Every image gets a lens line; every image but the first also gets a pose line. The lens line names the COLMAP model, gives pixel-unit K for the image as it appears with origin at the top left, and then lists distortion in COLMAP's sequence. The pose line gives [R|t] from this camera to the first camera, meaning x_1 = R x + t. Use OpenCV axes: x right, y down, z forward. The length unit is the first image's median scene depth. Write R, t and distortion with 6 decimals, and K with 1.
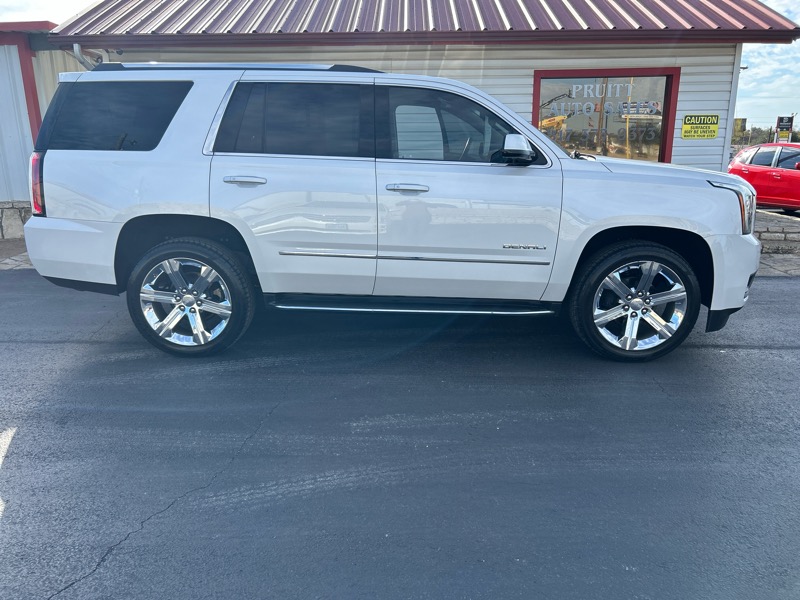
lens RADIAL K [[608.8, 0, 401.7], [0, 608.8, 302.0], [0, 0, 1]] dist [0.044994, -0.051719]
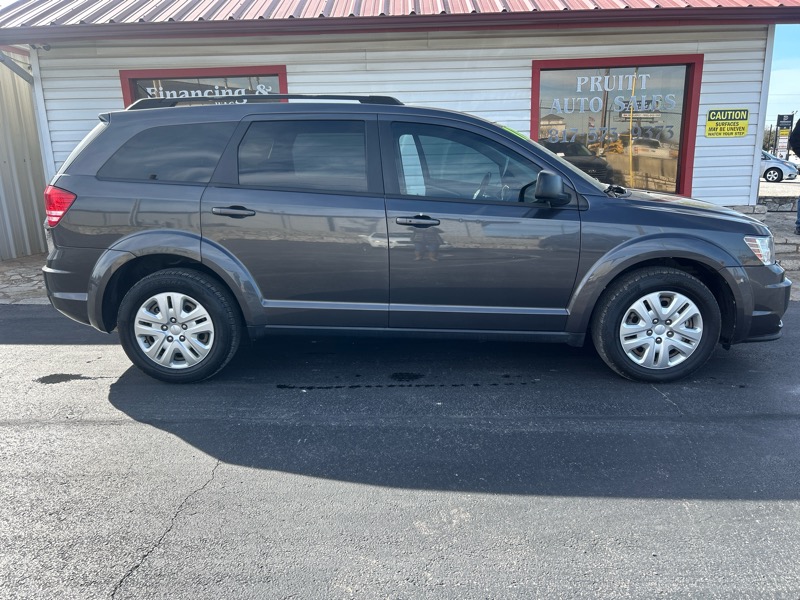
lens RADIAL K [[608.8, 0, 400.6], [0, 608.8, 302.5], [0, 0, 1]] dist [0.044994, -0.051719]
pose [[0.999871, -0.015918, -0.002326, 0.028223], [0.015903, 0.999852, -0.006494, -0.036846], [0.002429, 0.006456, 0.999976, 0.142755]]
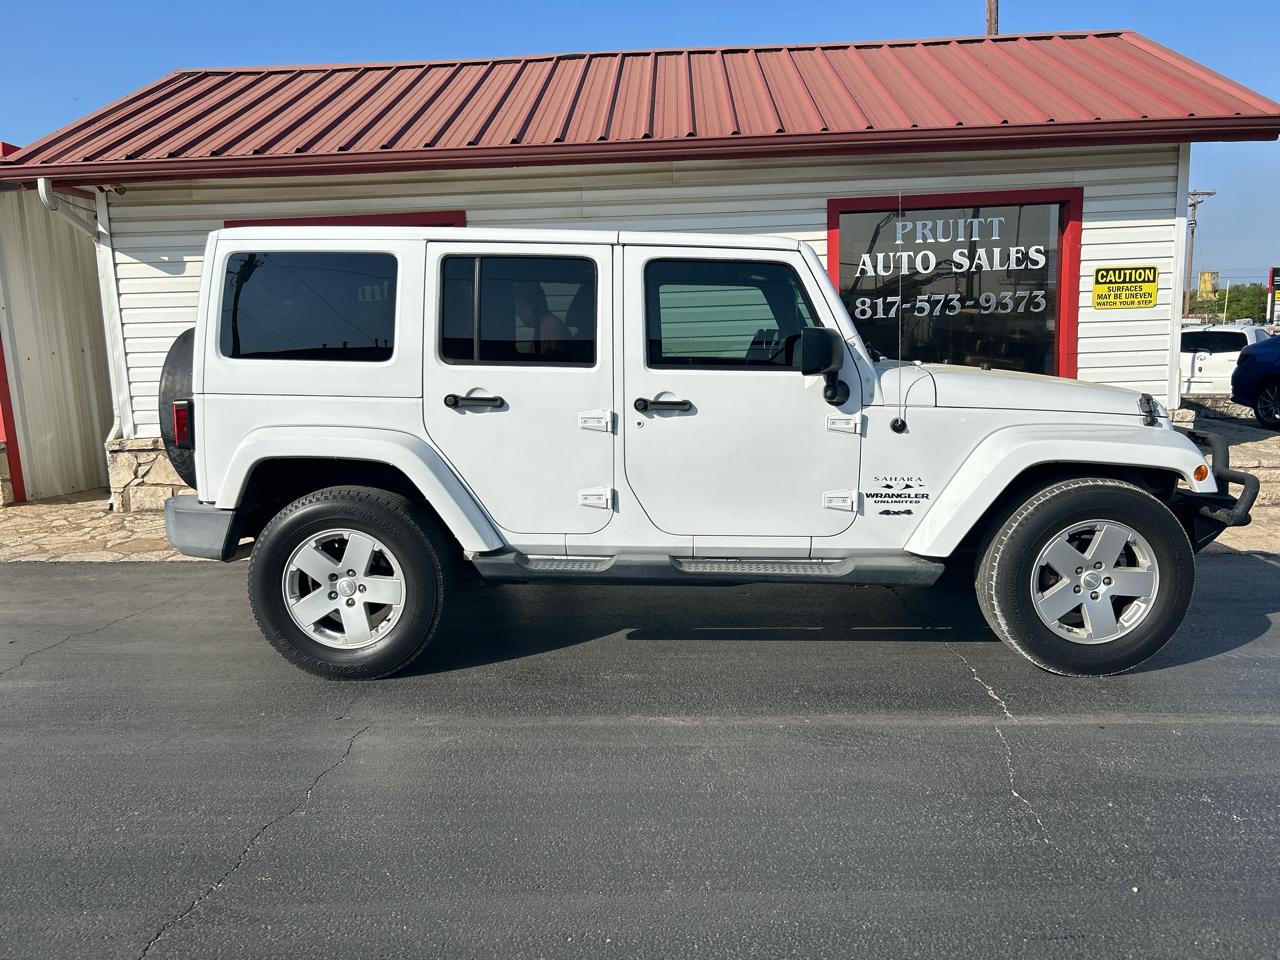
lens RADIAL K [[974.0, 0, 646.3], [0, 974.0, 479.9], [0, 0, 1]] dist [0.044994, -0.051719]
pose [[0.999337, -0.020272, -0.030247, 0.067158], [0.017276, 0.995208, -0.096237, -0.028124], [0.032053, 0.095651, 0.994899, 0.097828]]
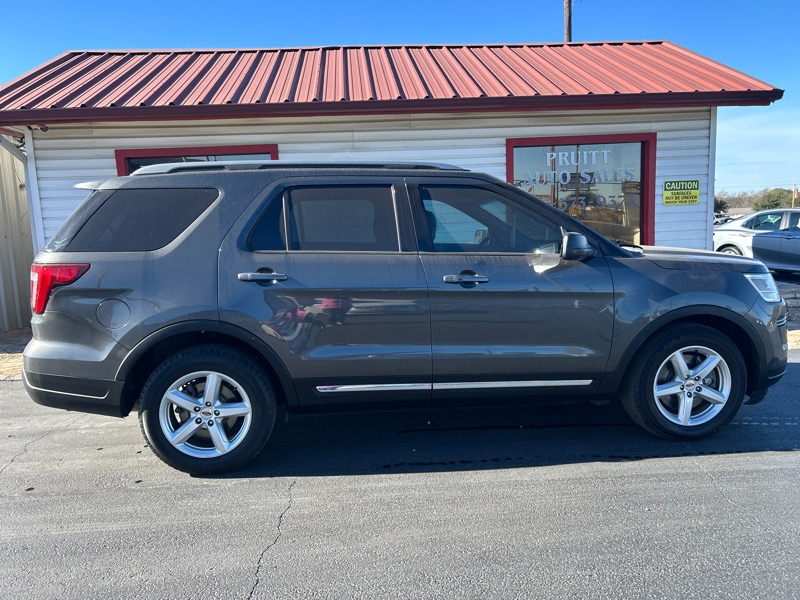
lens RADIAL K [[608.8, 0, 397.4], [0, 608.8, 302.9], [0, 0, 1]] dist [0.044994, -0.051719]
pose [[0.995862, -0.042610, 0.080274, -0.034325], [0.051576, 0.992238, -0.113153, -0.031716], [-0.074829, 0.116824, 0.990330, 0.113918]]
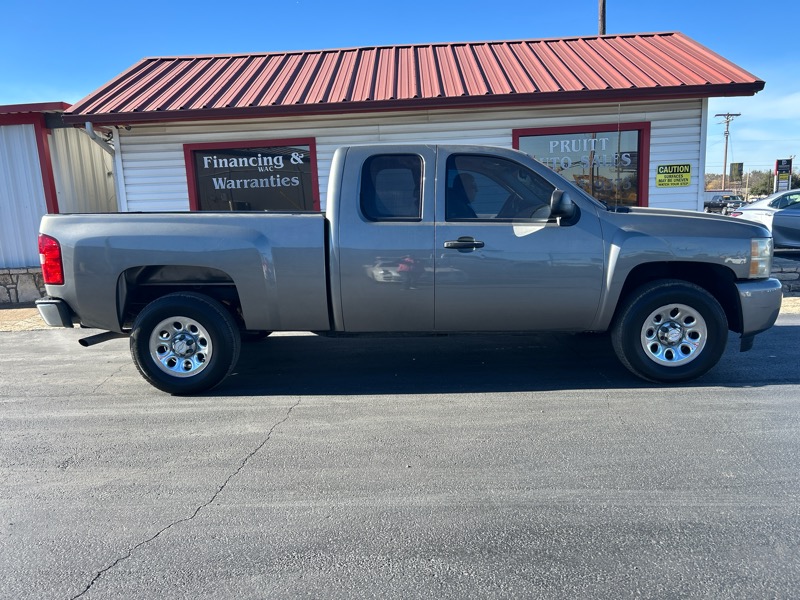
lens RADIAL K [[608.8, 0, 396.1], [0, 608.8, 302.0], [0, 0, 1]] dist [0.044994, -0.051719]
pose [[0.999268, -0.031347, -0.021931, 0.027369], [0.029349, 0.995850, -0.086144, 0.006860], [0.024541, 0.085437, 0.996041, -0.040326]]
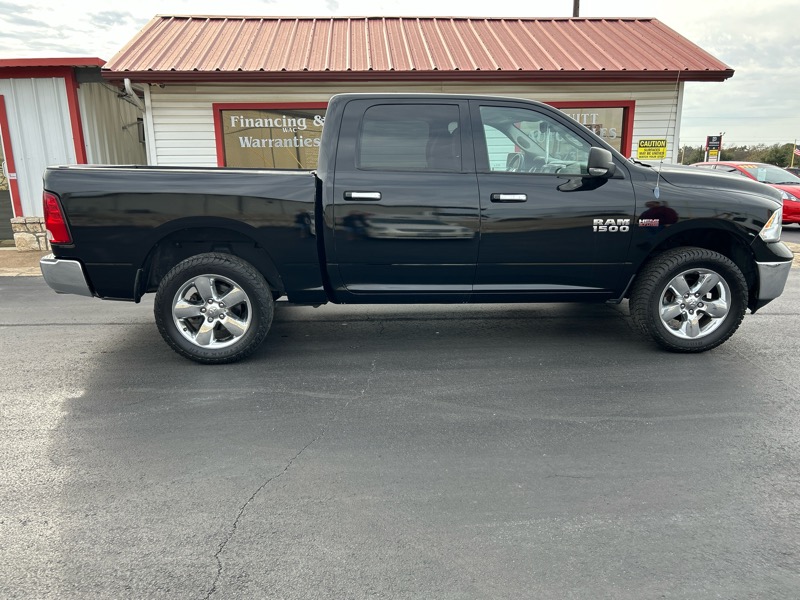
lens RADIAL K [[608.8, 0, 396.2], [0, 608.8, 306.6], [0, 0, 1]] dist [0.044994, -0.051719]
pose [[0.997050, -0.020645, 0.073927, -0.111281], [0.022235, 0.999537, -0.020747, 0.037905], [-0.073465, 0.022330, 0.997048, -0.158951]]
